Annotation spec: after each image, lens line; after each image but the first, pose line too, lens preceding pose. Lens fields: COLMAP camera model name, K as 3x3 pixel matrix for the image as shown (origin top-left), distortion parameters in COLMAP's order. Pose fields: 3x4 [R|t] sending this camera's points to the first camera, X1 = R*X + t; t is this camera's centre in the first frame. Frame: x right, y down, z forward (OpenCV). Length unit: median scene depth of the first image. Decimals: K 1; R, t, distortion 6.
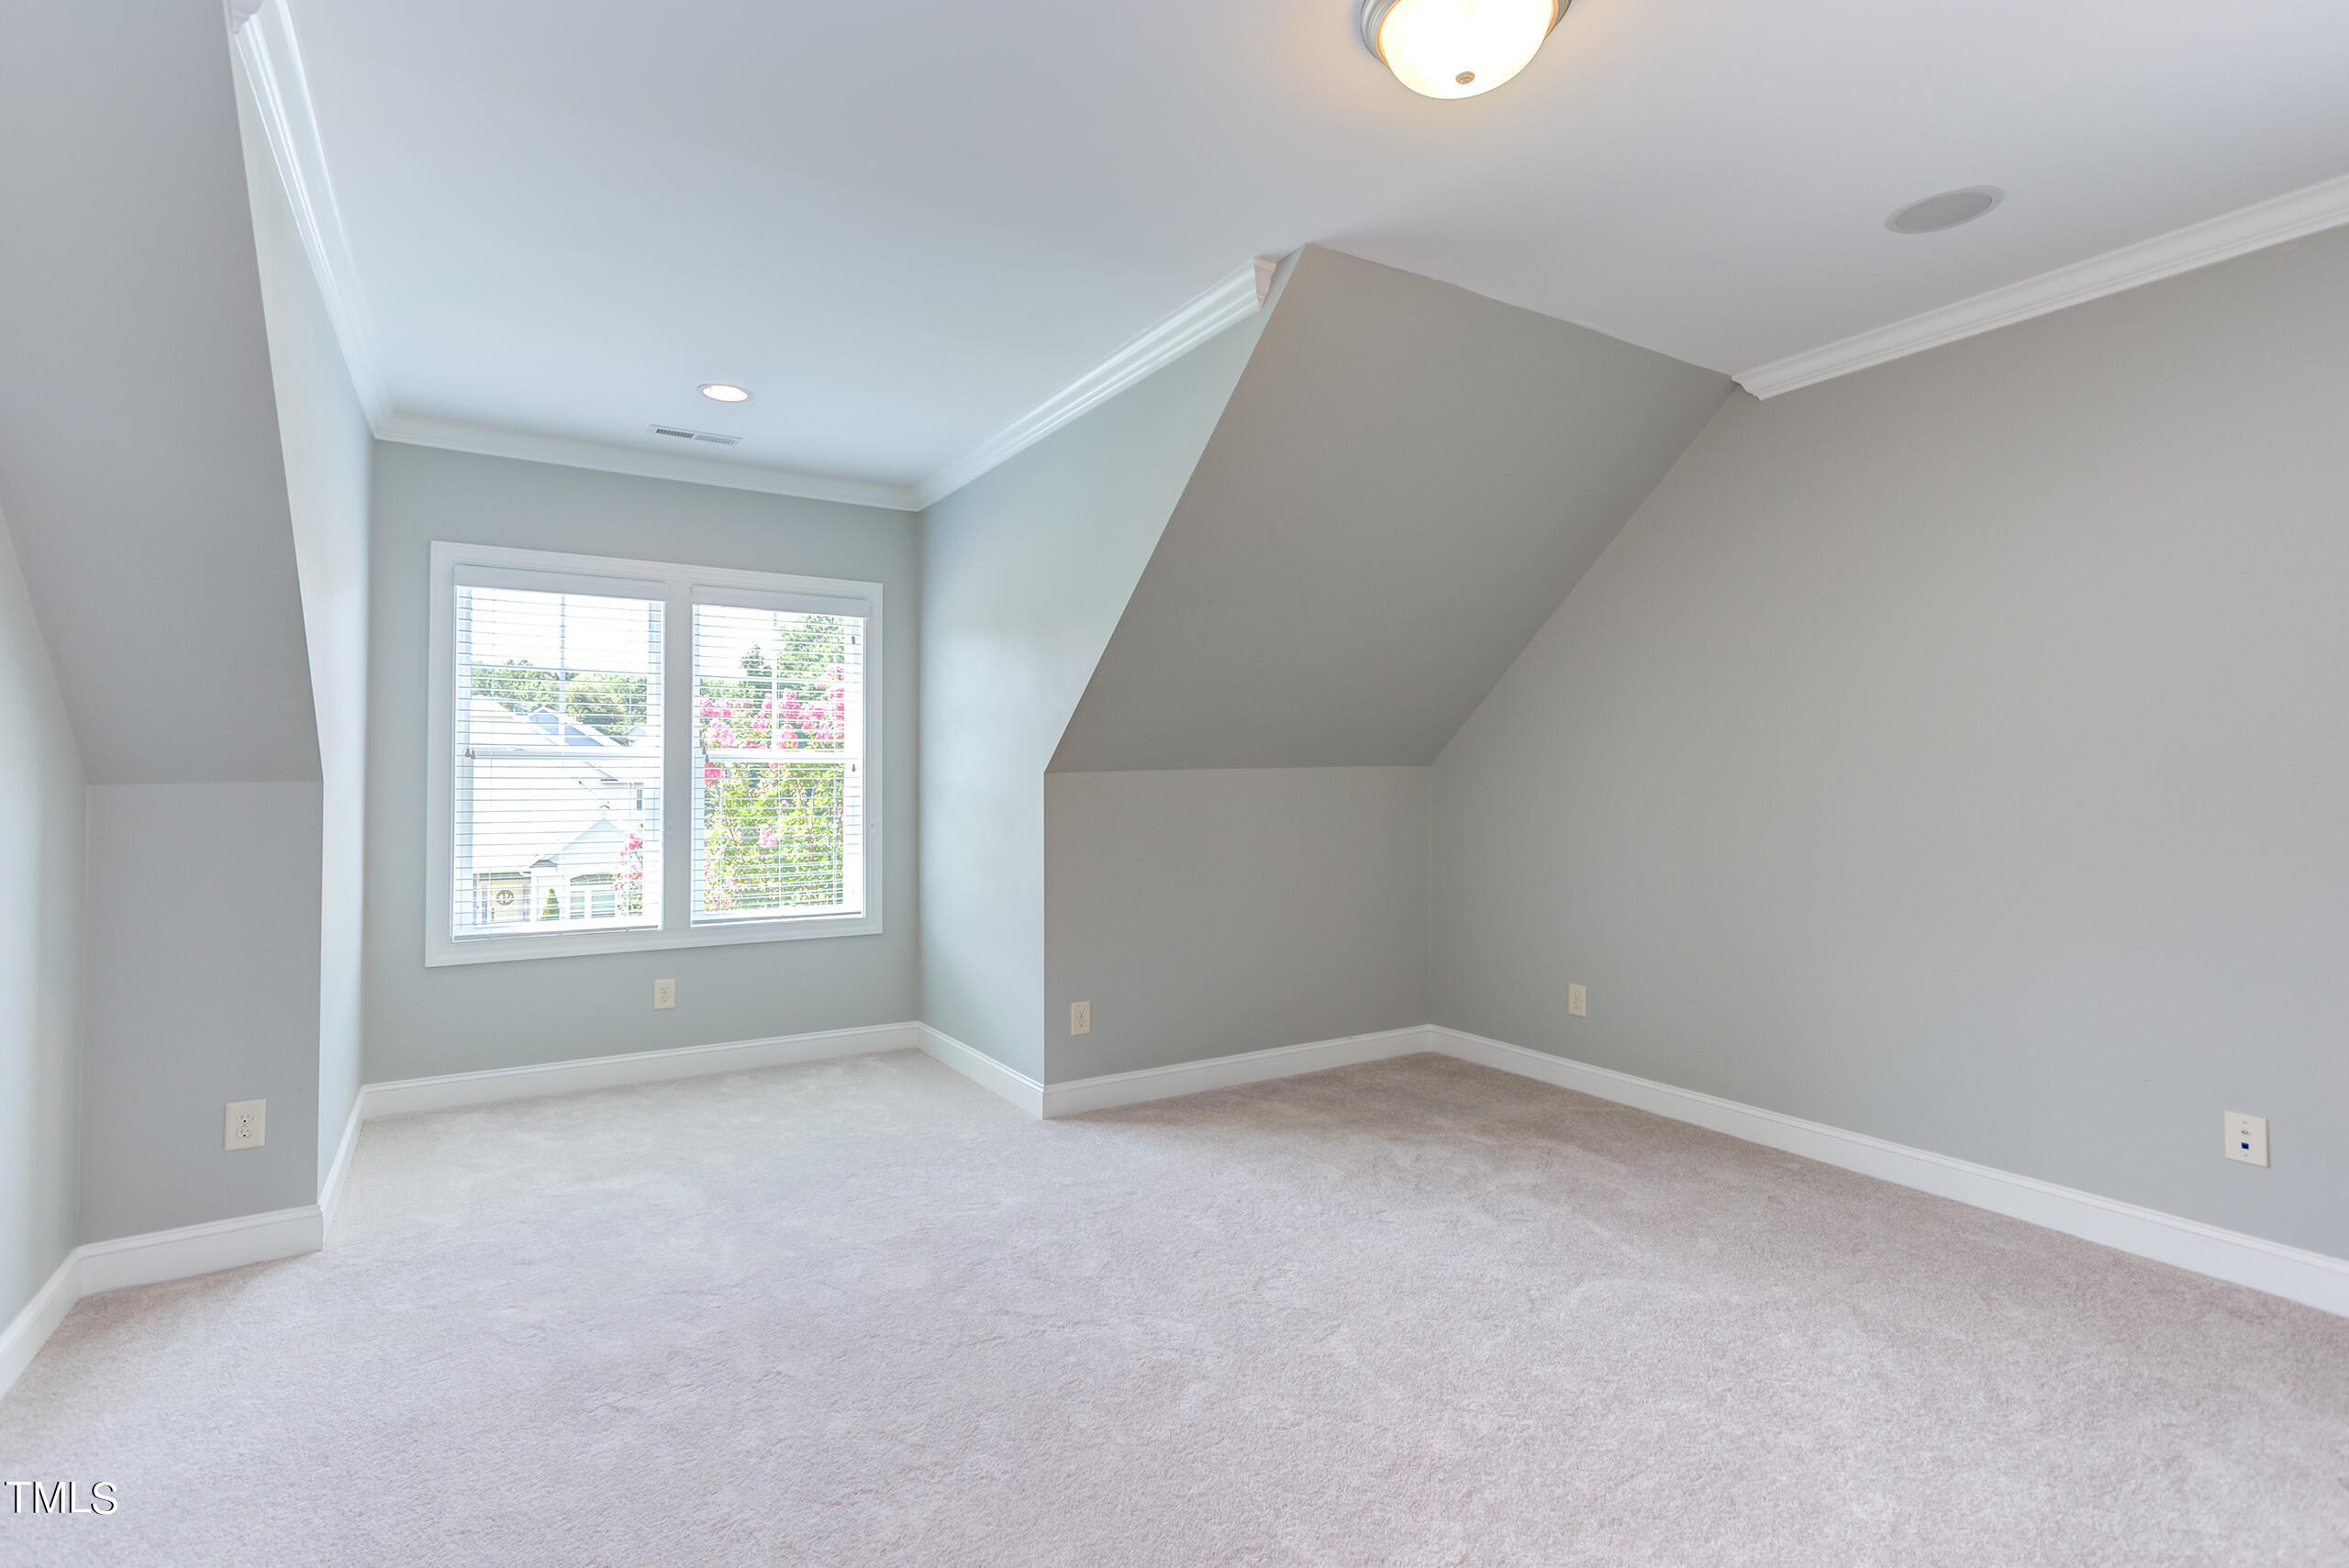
lens RADIAL K [[1133.4, 0, 1162.3], [0, 1133.4, 762.1], [0, 0, 1]] dist [0.011397, 0.009550]
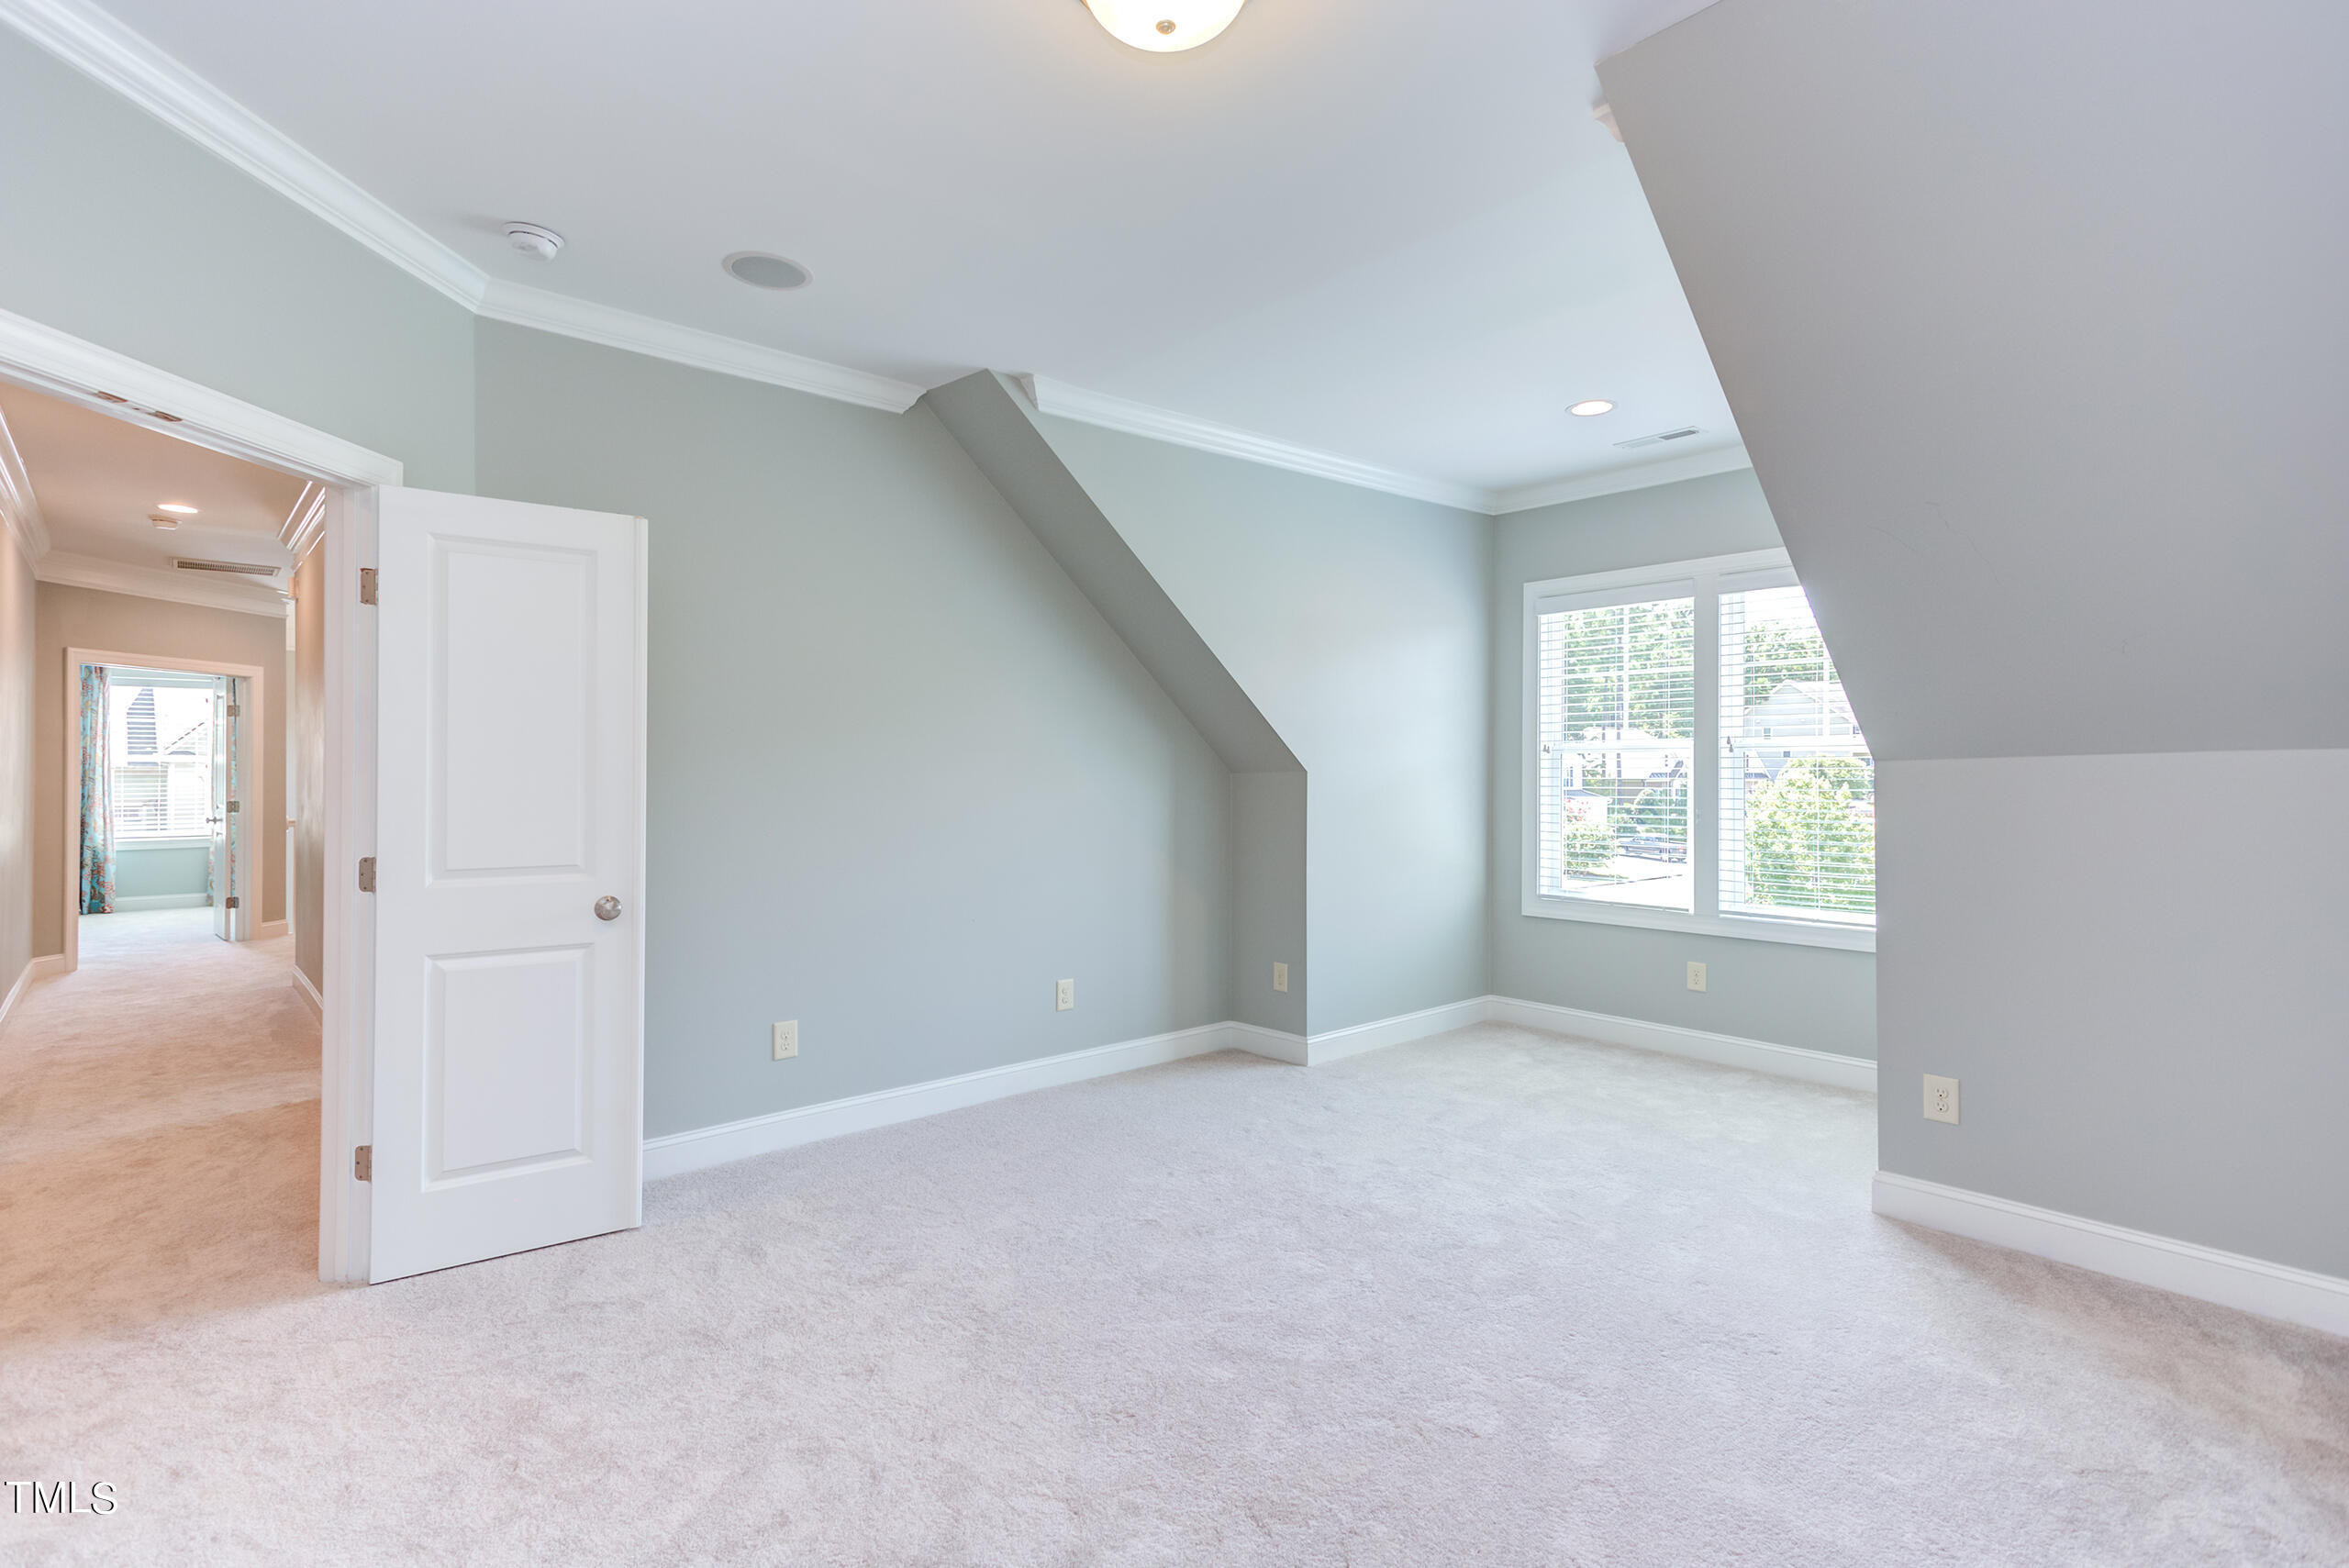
lens RADIAL K [[1133.4, 0, 1162.3], [0, 1133.4, 762.1], [0, 0, 1]] dist [0.011397, 0.009550]
pose [[0.171543, -0.008374, -0.985141, 0.536686], [0.018017, 0.999823, -0.005362, 0.006006], [0.985012, -0.016829, 0.171664, 0.372510]]
